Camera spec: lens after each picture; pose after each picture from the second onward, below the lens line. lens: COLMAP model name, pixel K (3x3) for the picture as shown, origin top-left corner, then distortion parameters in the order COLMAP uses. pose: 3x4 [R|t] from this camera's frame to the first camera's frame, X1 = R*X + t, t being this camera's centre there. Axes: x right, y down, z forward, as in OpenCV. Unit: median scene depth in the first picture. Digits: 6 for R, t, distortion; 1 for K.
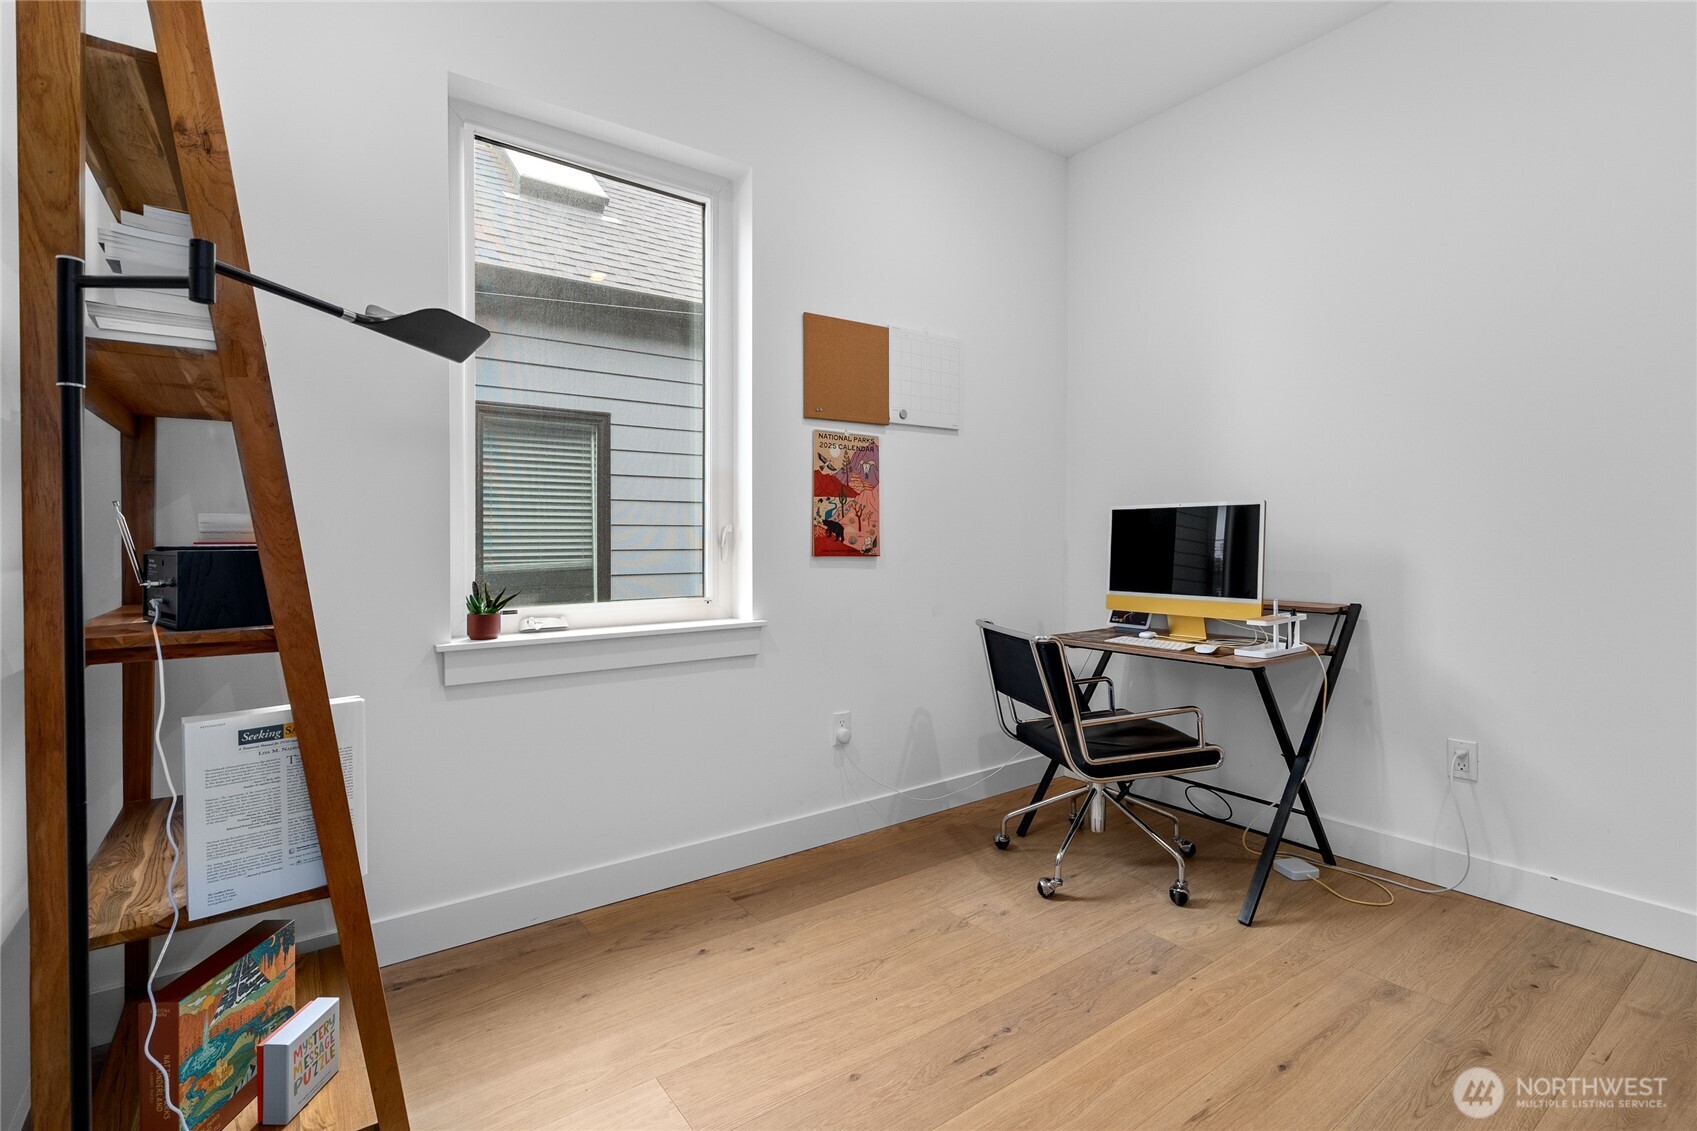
lens RADIAL K [[767.9, 0, 851.0], [0, 767.9, 559.3], [0, 0, 1]] dist [-0.005409, 0.001588]
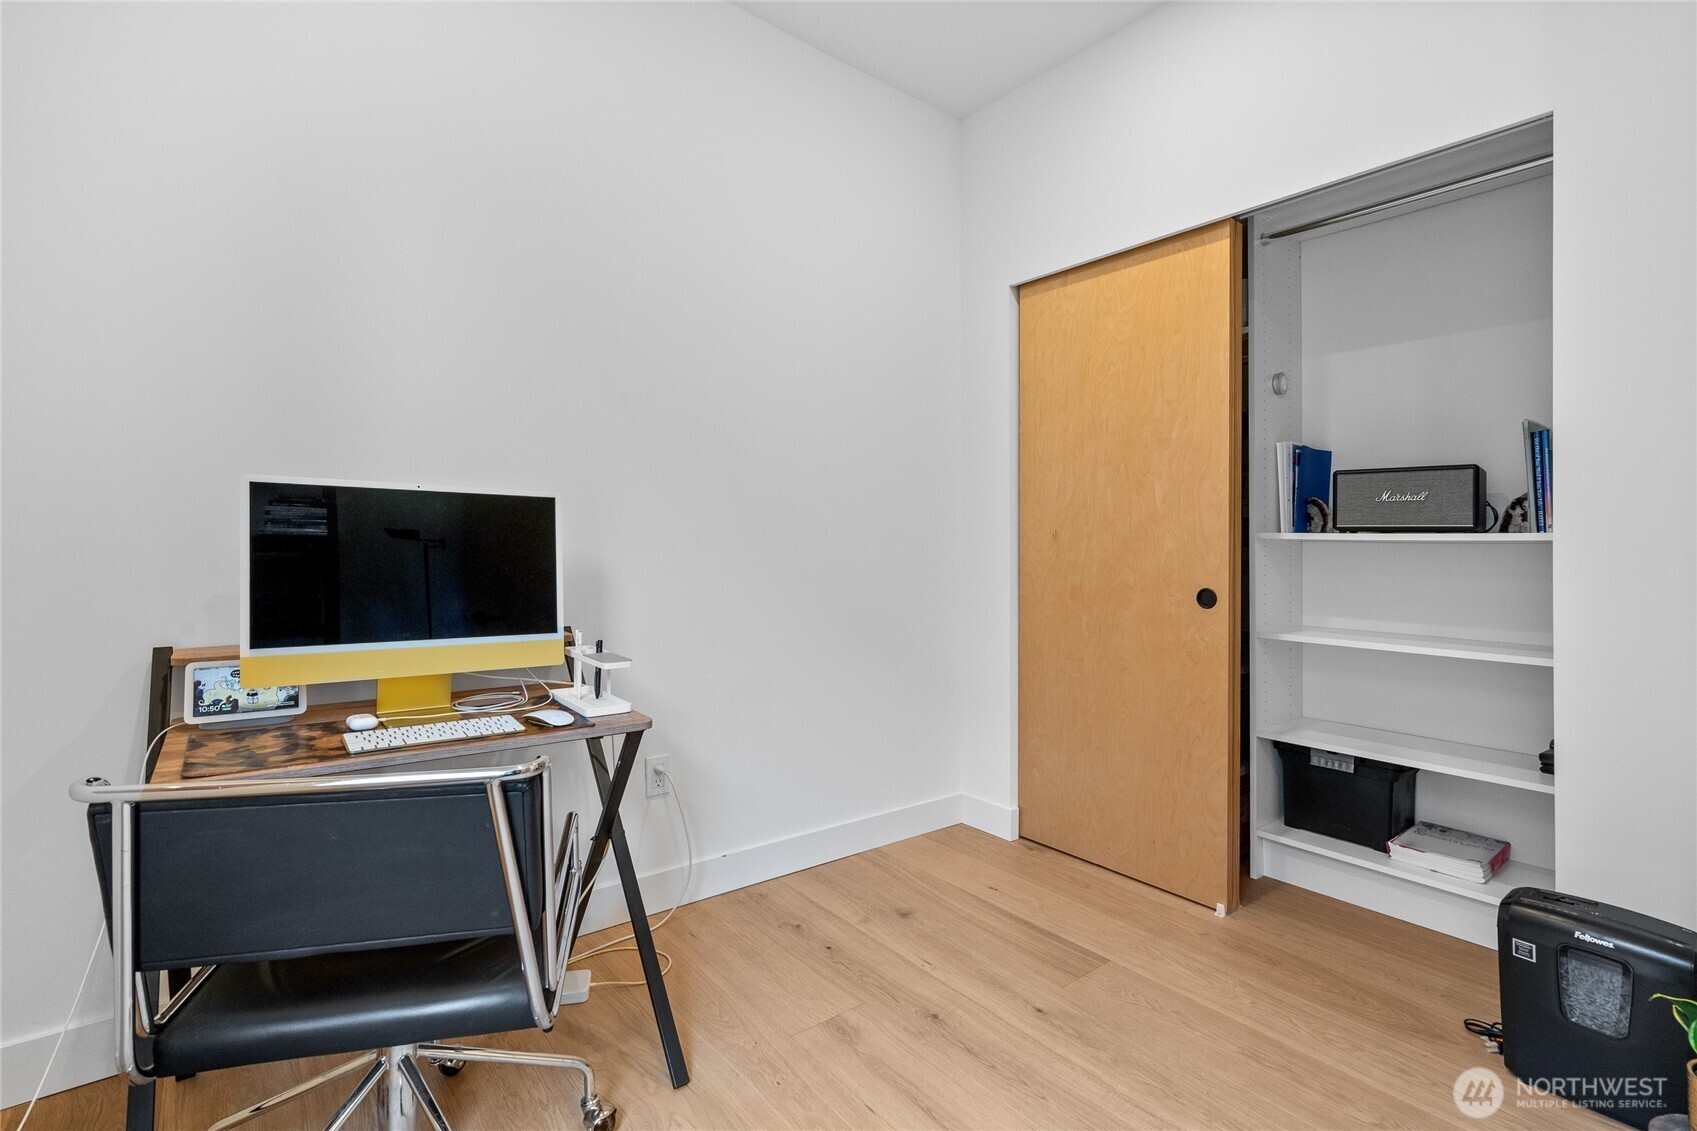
lens RADIAL K [[767.9, 0, 853.2], [0, 767.9, 560.8], [0, 0, 1]] dist [-0.005409, 0.001588]
pose [[-0.022527, -0.004632, 0.999735, -0.216908], [0.017464, 0.999835, 0.005026, -0.015770], [-0.999594, 0.017572, -0.022443, 0.904827]]
